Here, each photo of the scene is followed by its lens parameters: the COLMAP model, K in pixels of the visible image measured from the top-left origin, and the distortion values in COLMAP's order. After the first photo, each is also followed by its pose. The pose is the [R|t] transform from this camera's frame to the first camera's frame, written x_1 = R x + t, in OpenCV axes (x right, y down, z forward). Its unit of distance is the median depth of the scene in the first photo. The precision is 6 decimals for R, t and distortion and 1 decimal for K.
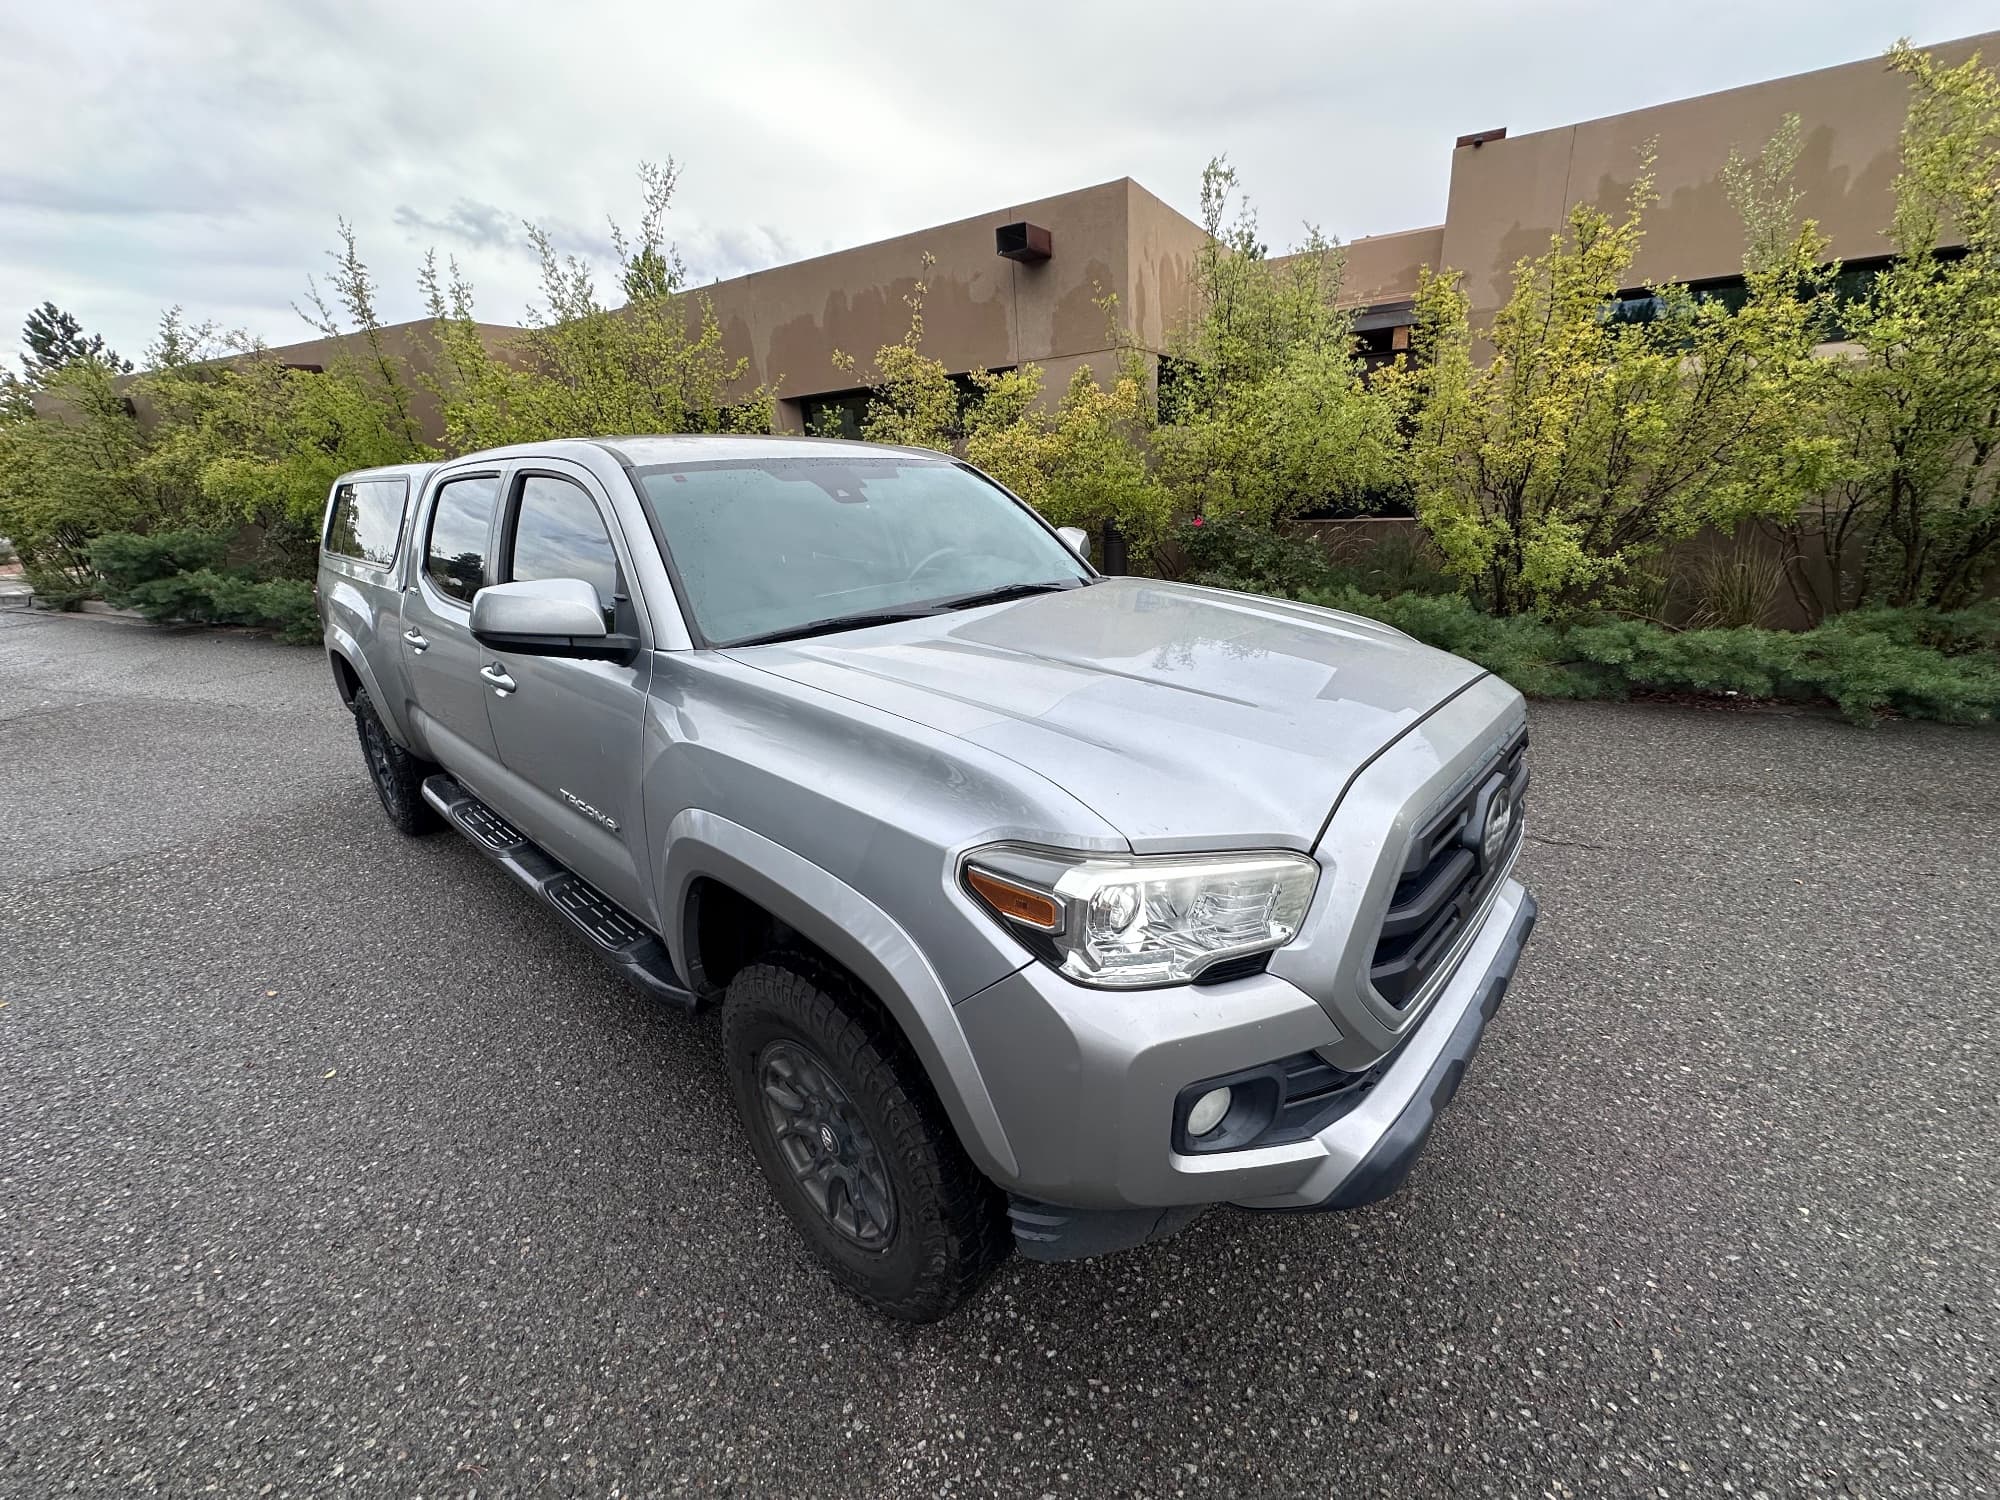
lens RADIAL K [[794.8, 0, 1000.6], [0, 794.8, 744.3], [0, 0, 1]] dist [-0.002205, -0.000116]
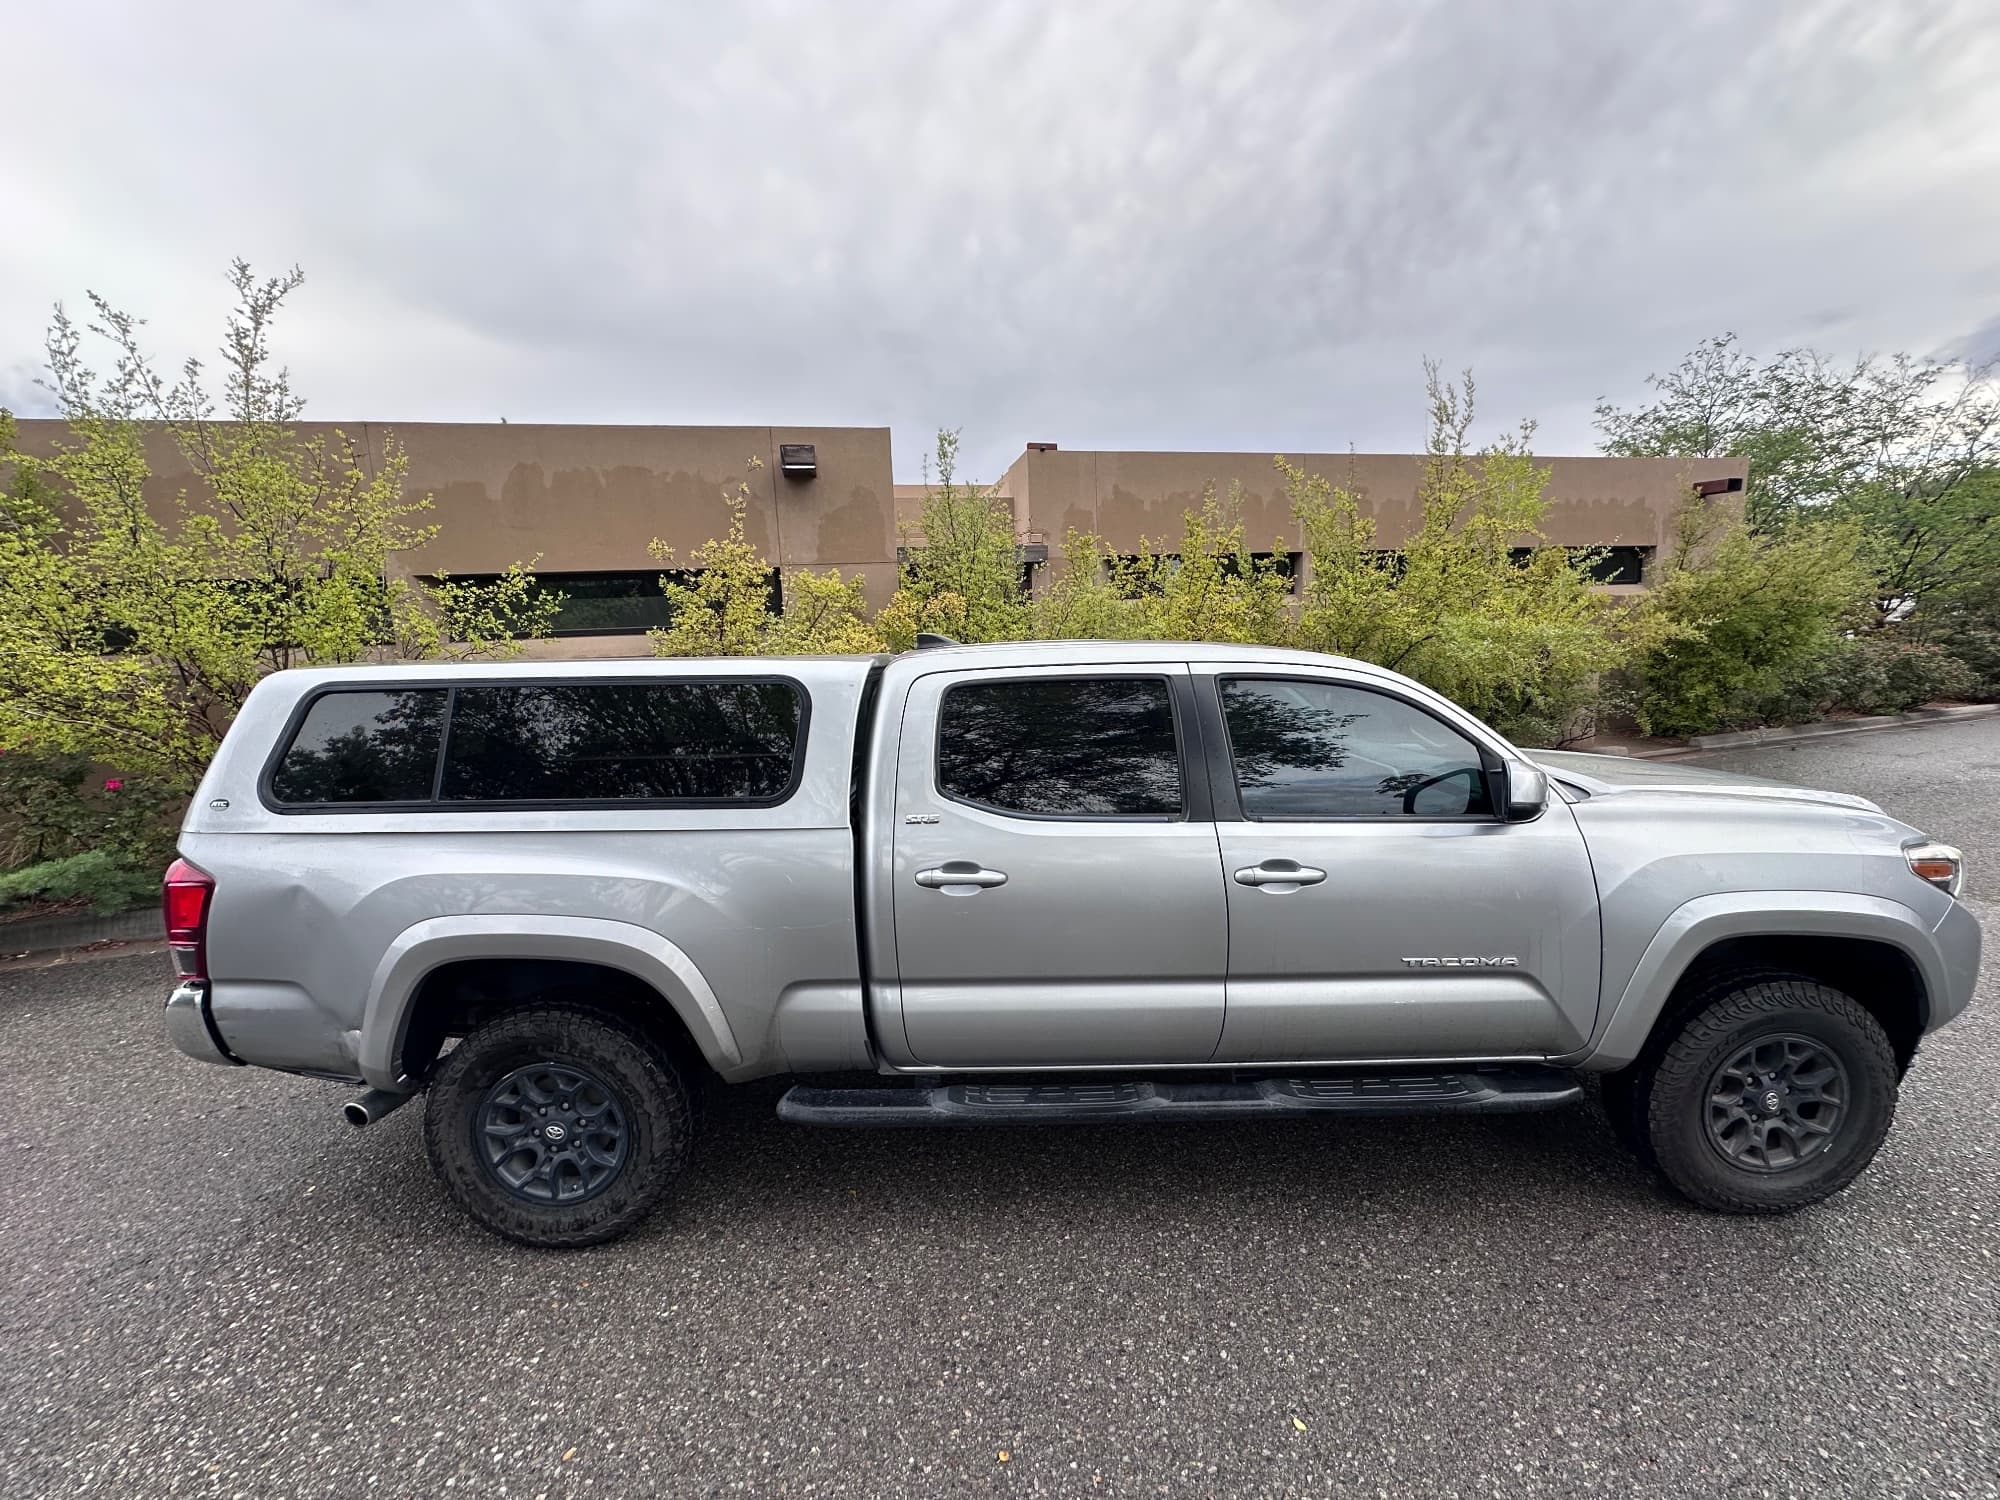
lens RADIAL K [[793.7, 0, 1000.0], [0, 793.7, 750.0], [0, 0, 1]] dist [-0.001841, -0.000005]
pose [[0.734954, -0.068637, 0.674634, -0.483522], [0.215687, 0.966860, -0.136603, -0.054557], [-0.642901, 0.245906, 0.725402, 0.147955]]
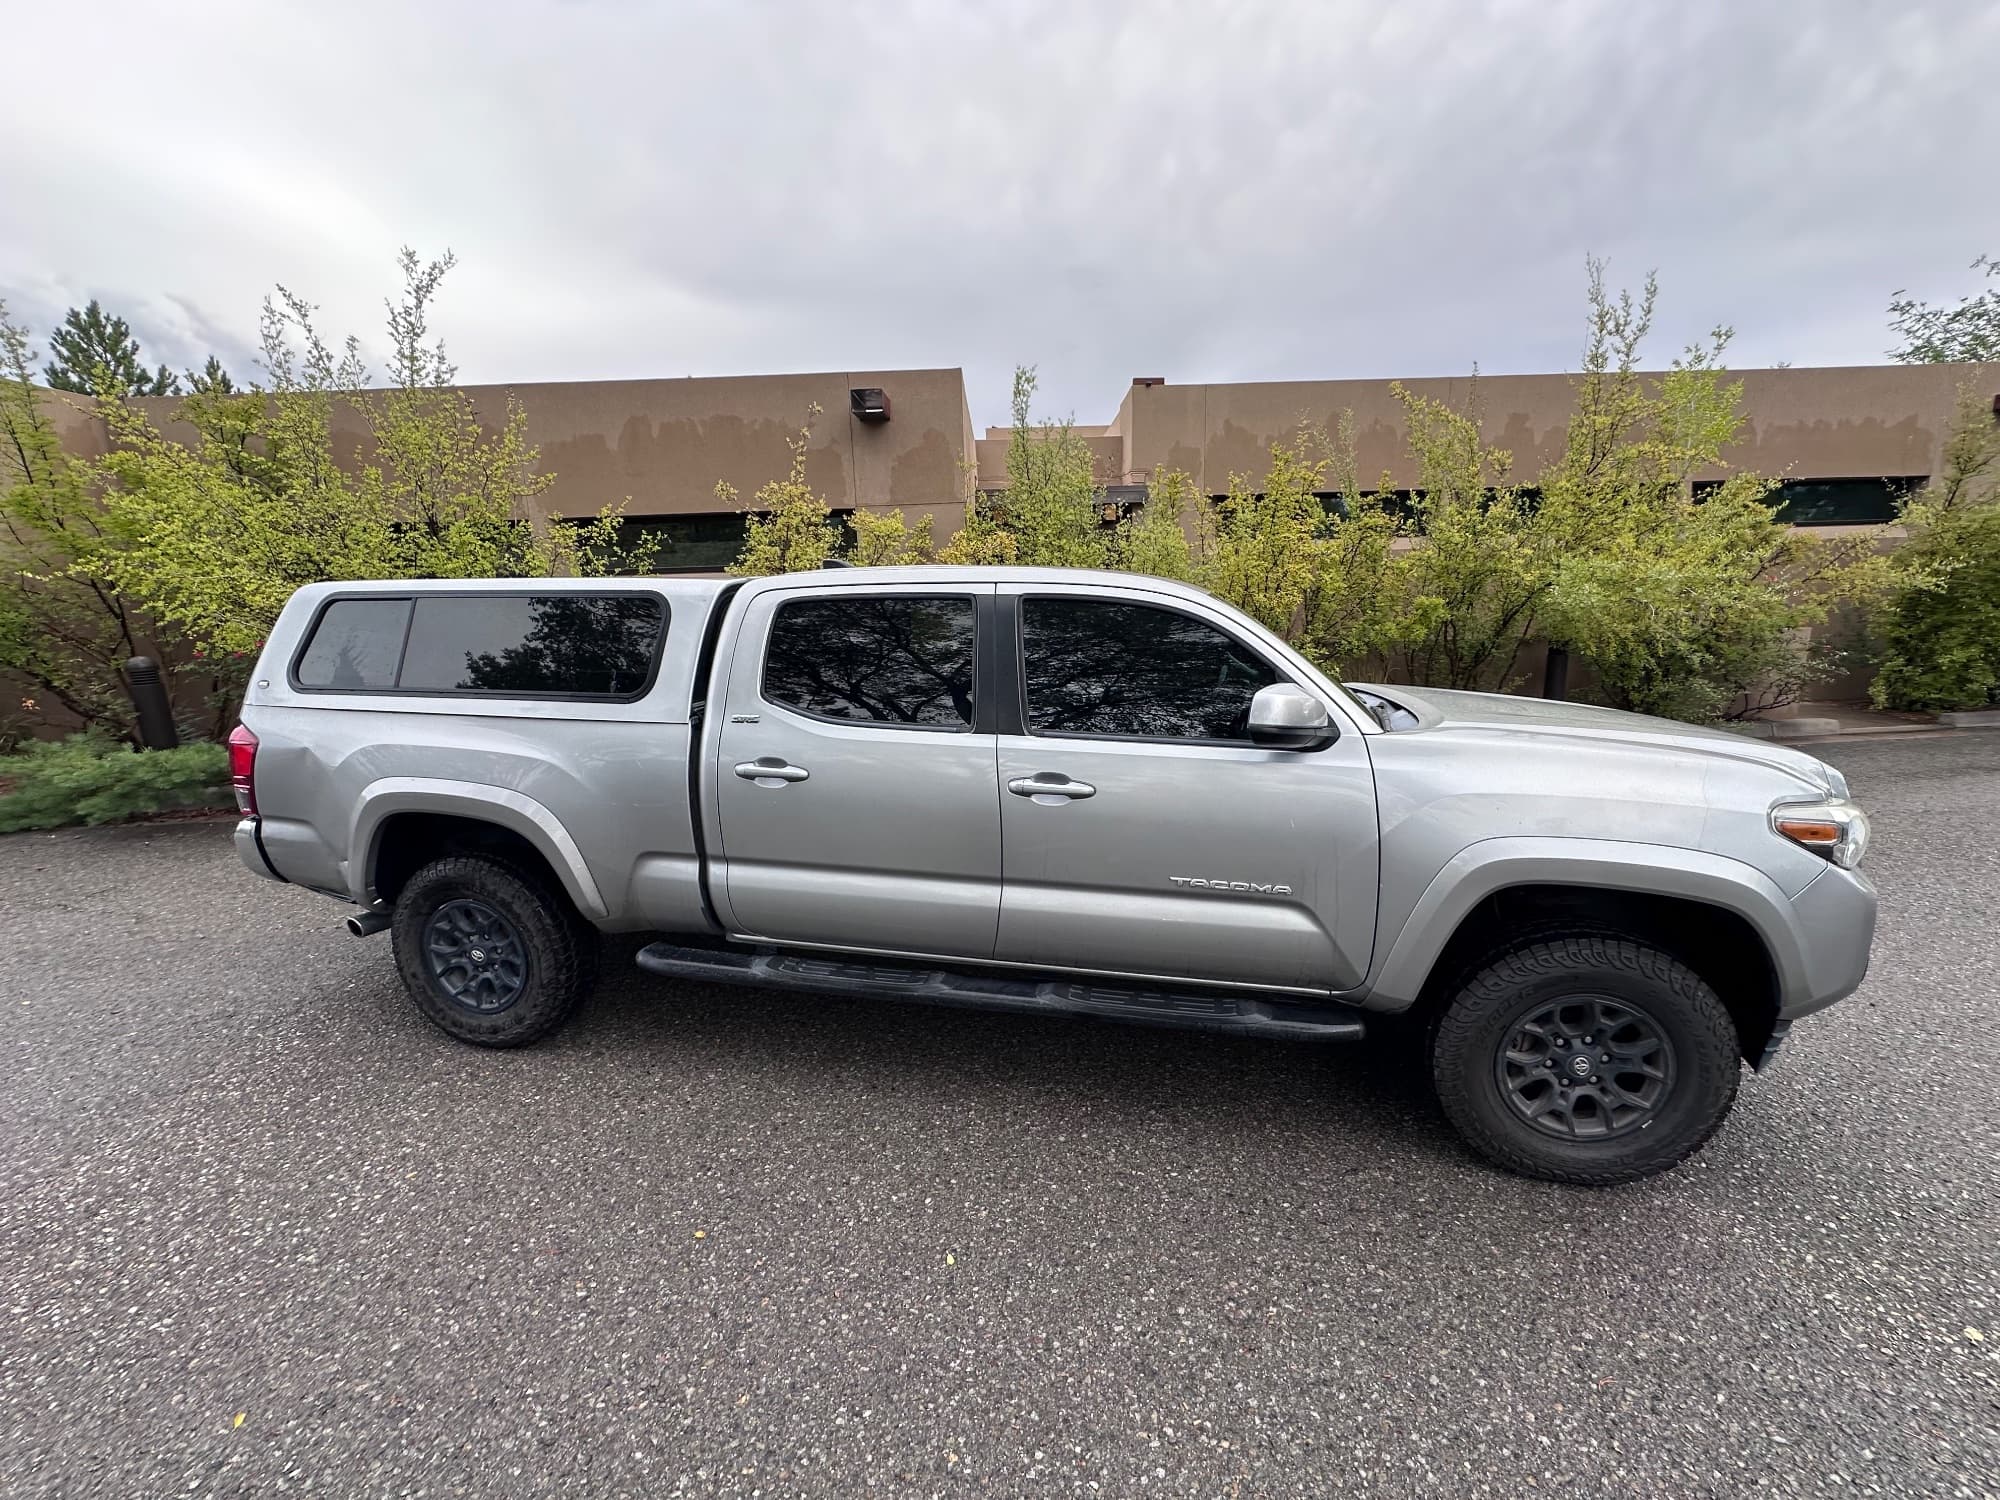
lens RADIAL K [[793.7, 0, 1000.0], [0, 793.7, 750.0], [0, 0, 1]] dist [-0.001841, -0.000005]
pose [[0.863450, -0.066600, 0.500018, -0.376915], [0.142007, 0.983249, -0.114261, -0.007209], [-0.484033, 0.169665, 0.858444, 0.044162]]
